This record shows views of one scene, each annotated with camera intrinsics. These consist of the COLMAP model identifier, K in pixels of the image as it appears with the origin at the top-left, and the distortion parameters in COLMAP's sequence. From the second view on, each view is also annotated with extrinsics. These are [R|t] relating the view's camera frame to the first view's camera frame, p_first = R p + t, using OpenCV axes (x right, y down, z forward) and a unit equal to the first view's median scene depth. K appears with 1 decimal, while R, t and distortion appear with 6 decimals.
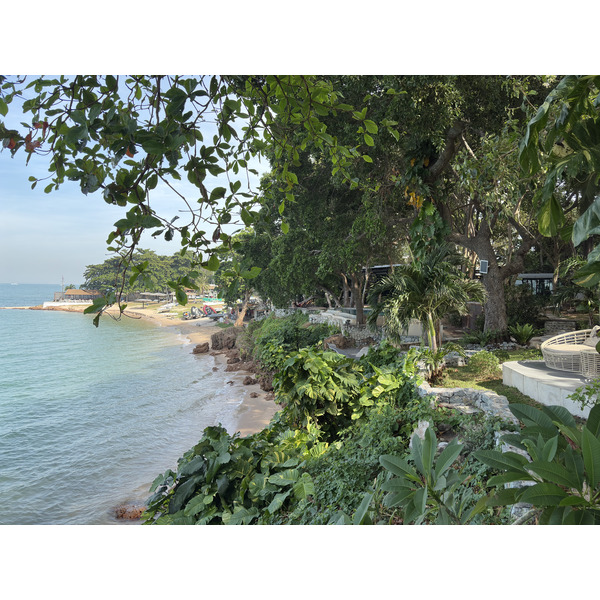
lens RADIAL K [[497.6, 0, 300.0], [0, 497.6, 300.0], [0, 0, 1]] dist [0.065662, 0.003183]
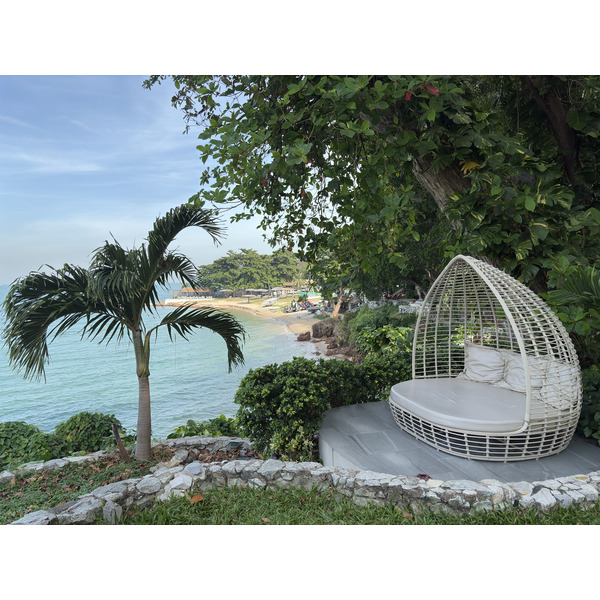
lens RADIAL K [[487.0, 0, 300.0], [0, 487.0, 300.0], [0, 0, 1]] dist [0.093540, -0.111586]
pose [[0.982090, -0.019205, -0.187432, 0.003593], [0.021766, 0.999696, 0.011613, -0.000535], [0.187152, -0.015485, 0.982209, -0.065096]]
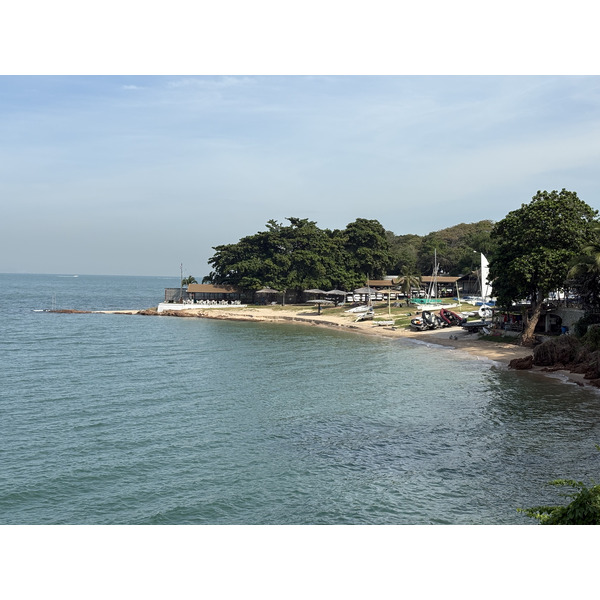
lens RADIAL K [[969.2, 0, 300.0], [0, 969.2, 300.0], [0, 0, 1]] dist [0.062253, 0.026936]
pose [[0.983466, 0.005878, -0.180998, -0.179486], [-0.006942, 0.999962, -0.005248, 0.008062], [0.180961, 0.006418, 0.983469, -0.335106]]
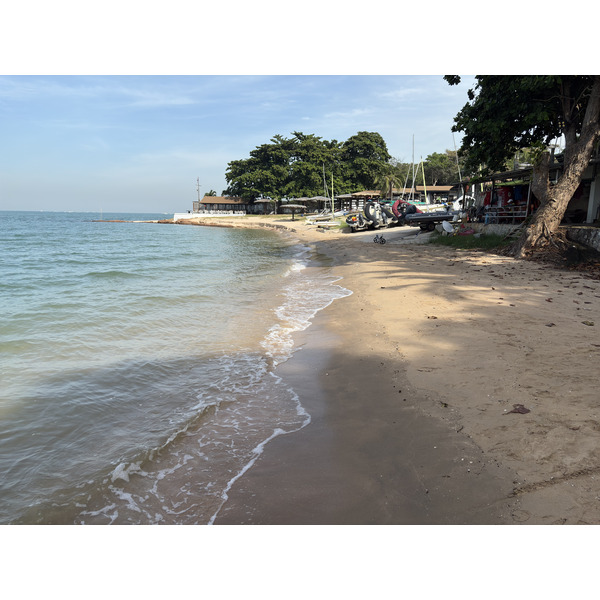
lens RADIAL K [[487.0, 0, 300.0], [0, 487.0, 300.0], [0, 0, 1]] dist [0.093540, -0.111586]
pose [[0.932974, 0.057381, -0.355340, -0.139003], [-0.006925, 0.989890, 0.141668, 0.045683], [0.359876, -0.129712, 0.923939, 0.696546]]
